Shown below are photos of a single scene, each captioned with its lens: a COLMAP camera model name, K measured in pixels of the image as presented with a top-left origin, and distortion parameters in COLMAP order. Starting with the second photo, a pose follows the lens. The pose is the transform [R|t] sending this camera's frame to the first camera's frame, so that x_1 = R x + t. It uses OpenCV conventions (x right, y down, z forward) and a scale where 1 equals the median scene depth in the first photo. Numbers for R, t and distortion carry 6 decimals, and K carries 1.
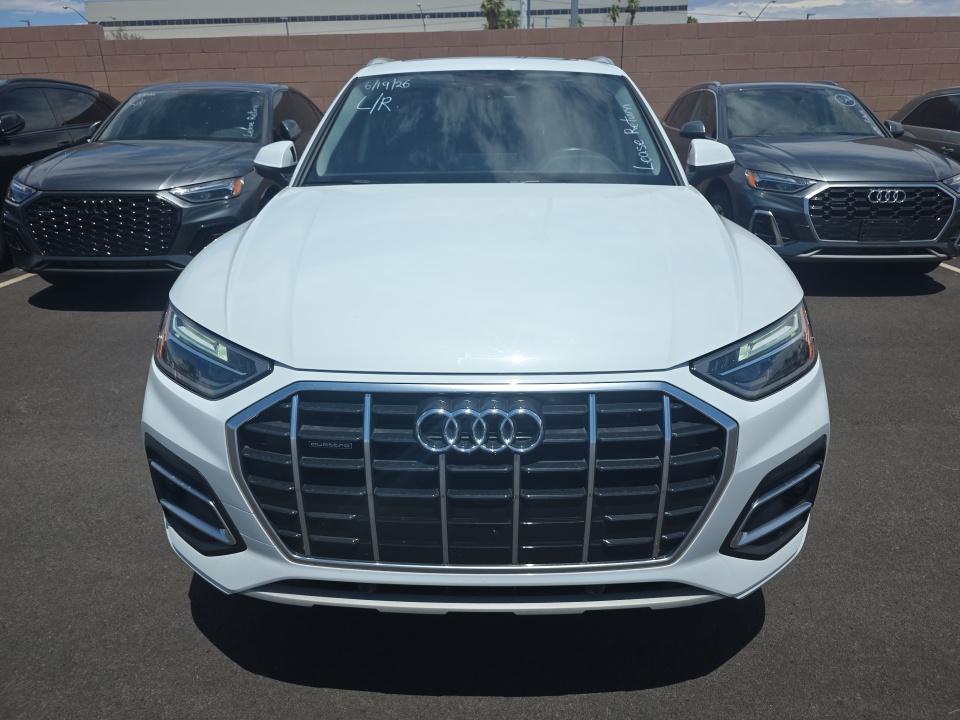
lens RADIAL K [[669.1, 0, 480.0], [0, 669.1, 360.0], [0, 0, 1]] dist [0.047463, -0.045633]
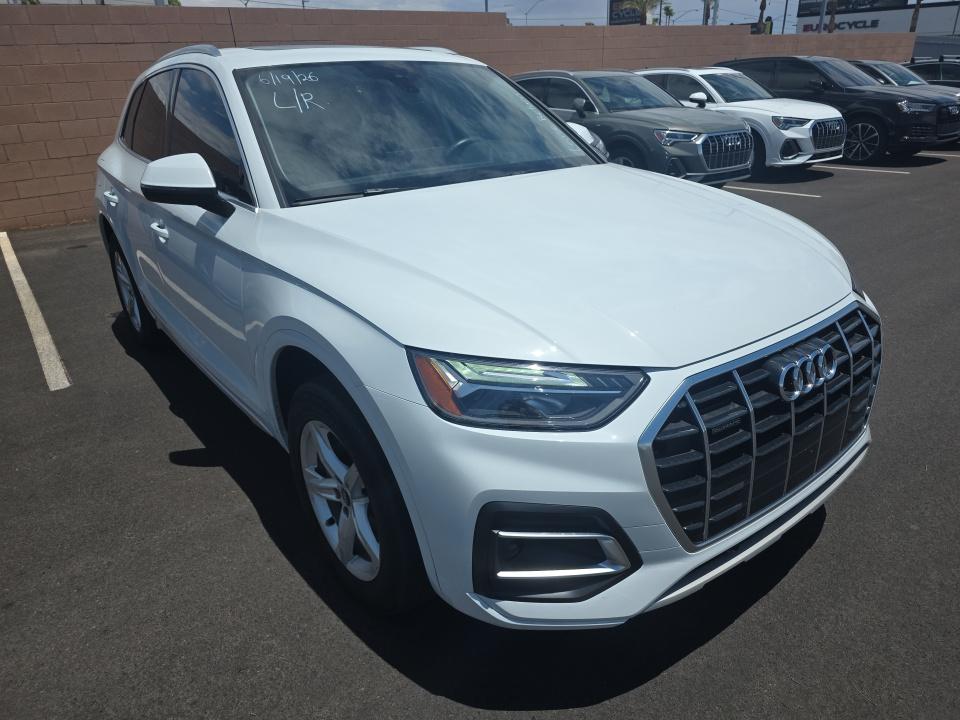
lens RADIAL K [[669.1, 0, 480.0], [0, 669.1, 360.0], [0, 0, 1]] dist [0.047463, -0.045633]
pose [[0.753575, -0.264846, 0.601649, -1.082501], [0.251932, 0.961722, 0.107800, -0.178339], [-0.607169, 0.070339, 0.791453, 0.371727]]
